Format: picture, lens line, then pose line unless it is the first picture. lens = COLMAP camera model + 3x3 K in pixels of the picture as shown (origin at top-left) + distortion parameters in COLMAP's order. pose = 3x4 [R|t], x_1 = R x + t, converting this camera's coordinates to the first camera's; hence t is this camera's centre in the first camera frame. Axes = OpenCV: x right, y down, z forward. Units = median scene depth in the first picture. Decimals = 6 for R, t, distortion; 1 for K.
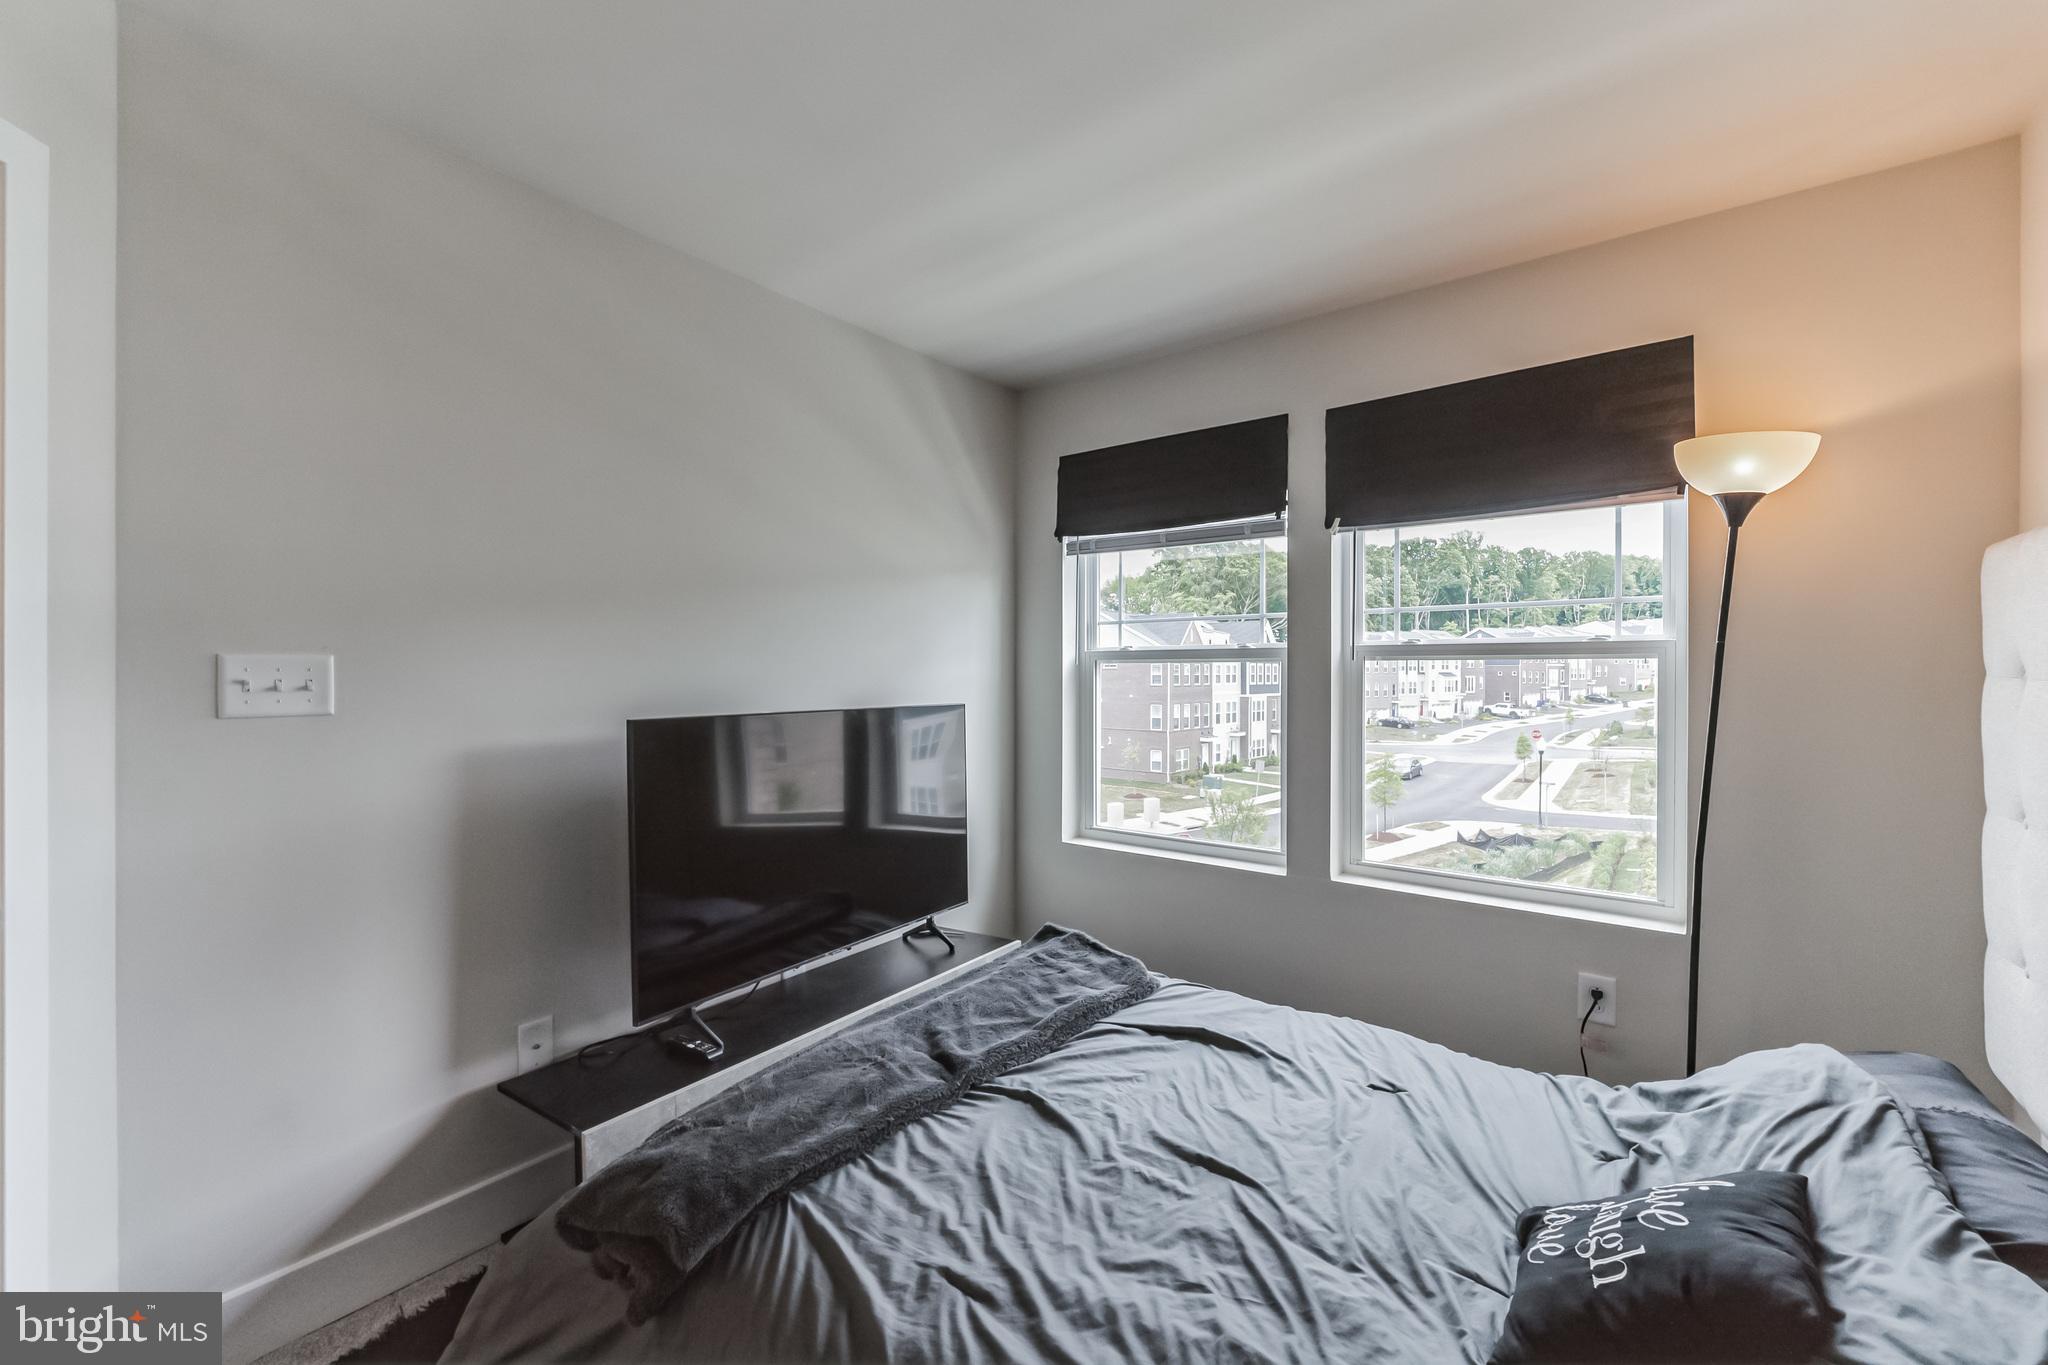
lens RADIAL K [[835.4, 0, 1011.2], [0, 835.4, 664.9], [0, 0, 1]] dist [0.005118, -0.000807]
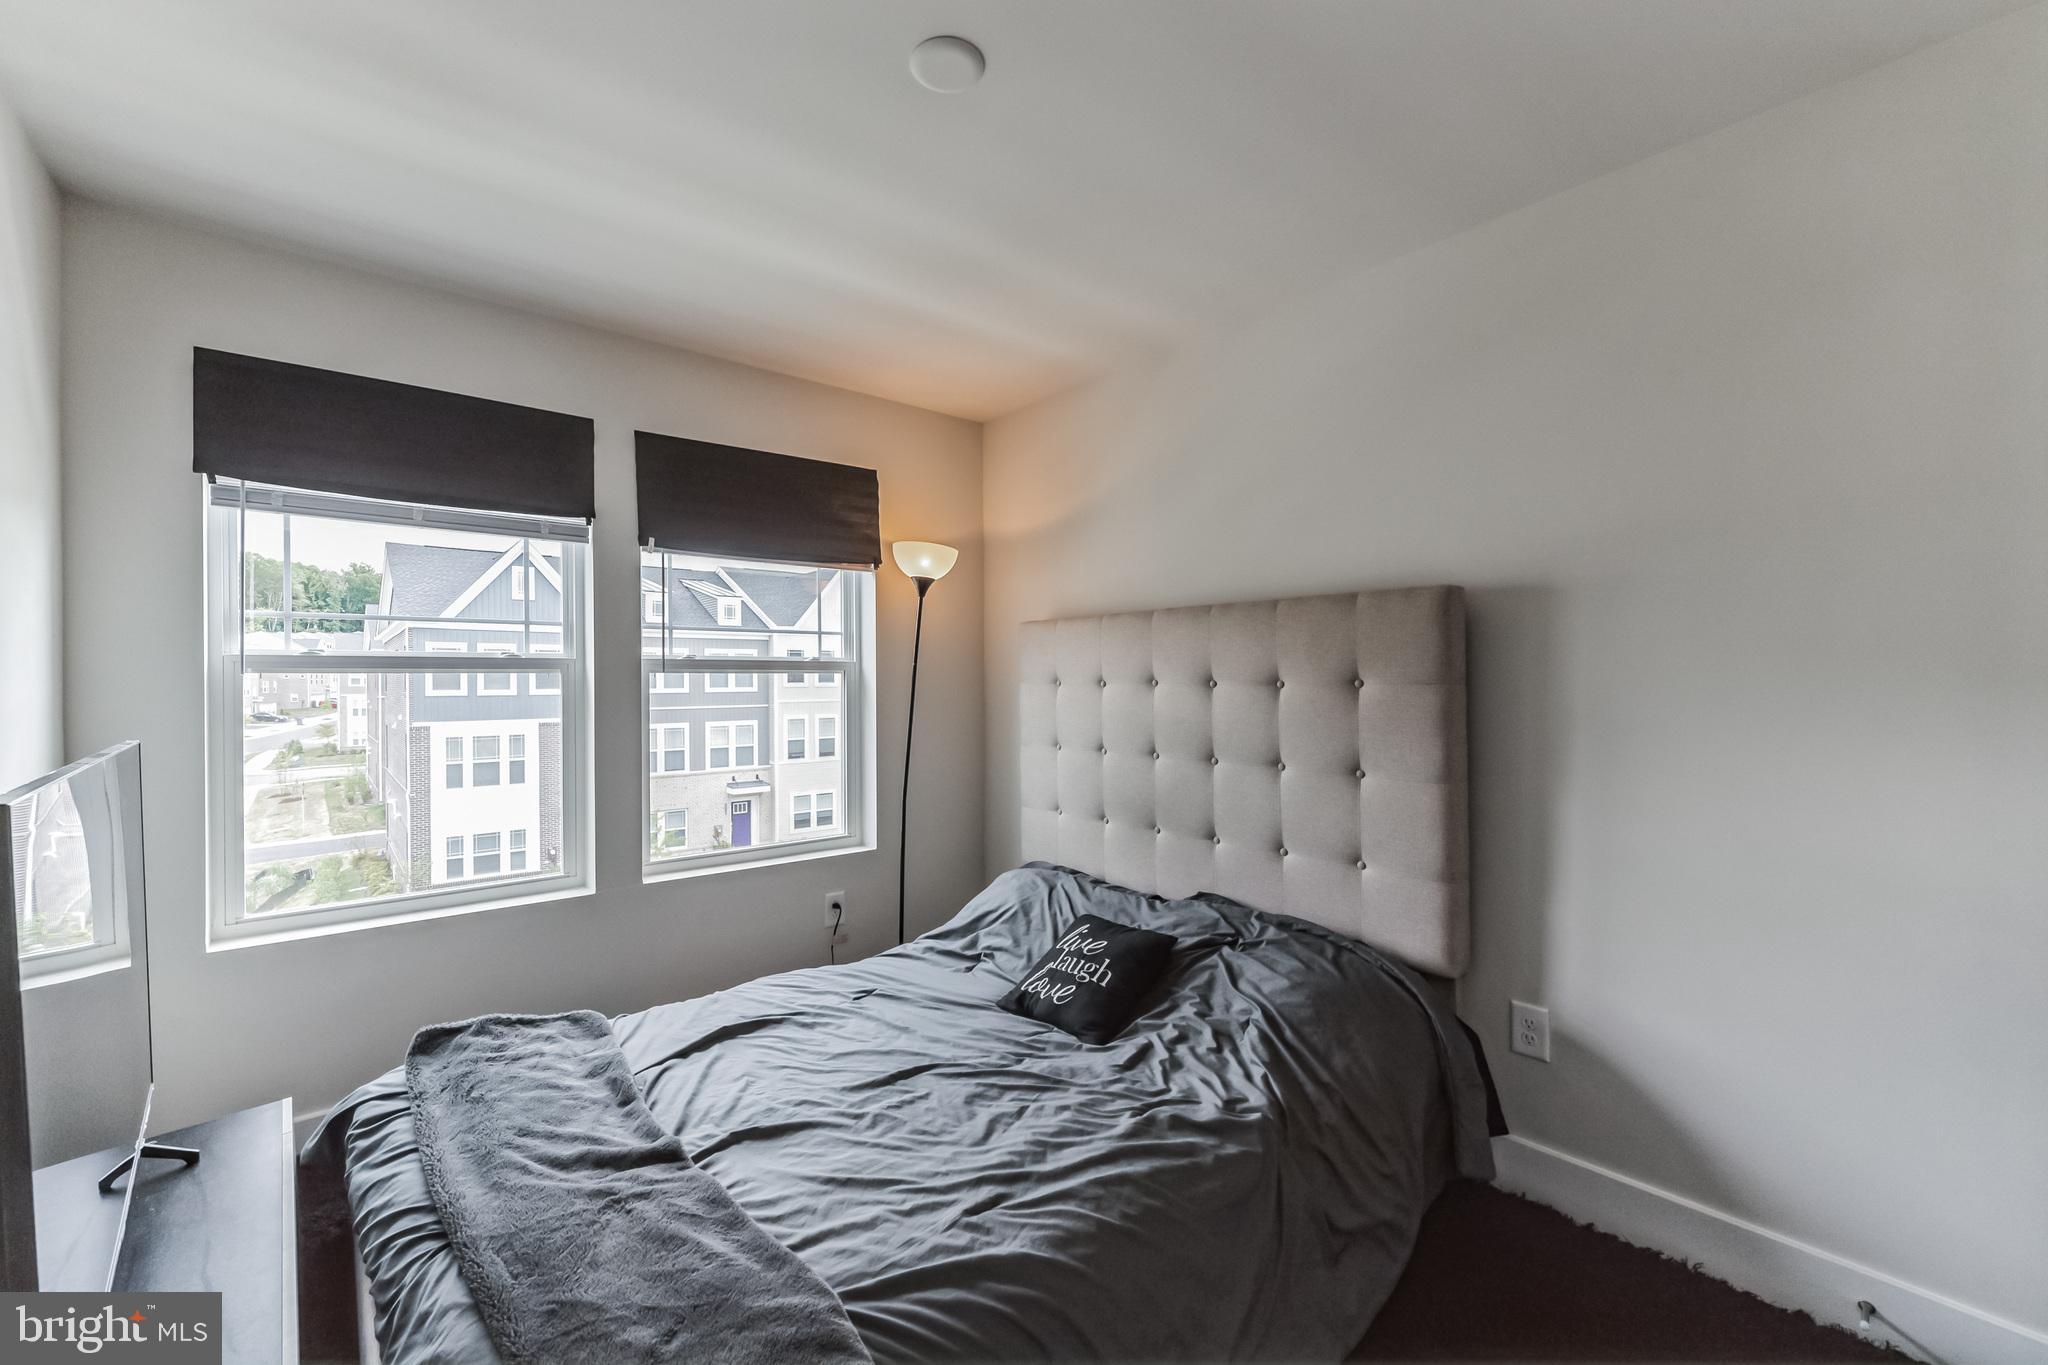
lens RADIAL K [[835.4, 0, 1022.7], [0, 835.4, 679.6], [0, 0, 1]] dist [0.005118, -0.000807]
pose [[0.210407, 0.001908, 0.977612, -0.740874], [-0.000949, 0.999998, -0.001747, 0.006148], [-0.977613, -0.000560, 0.210409, 0.439526]]
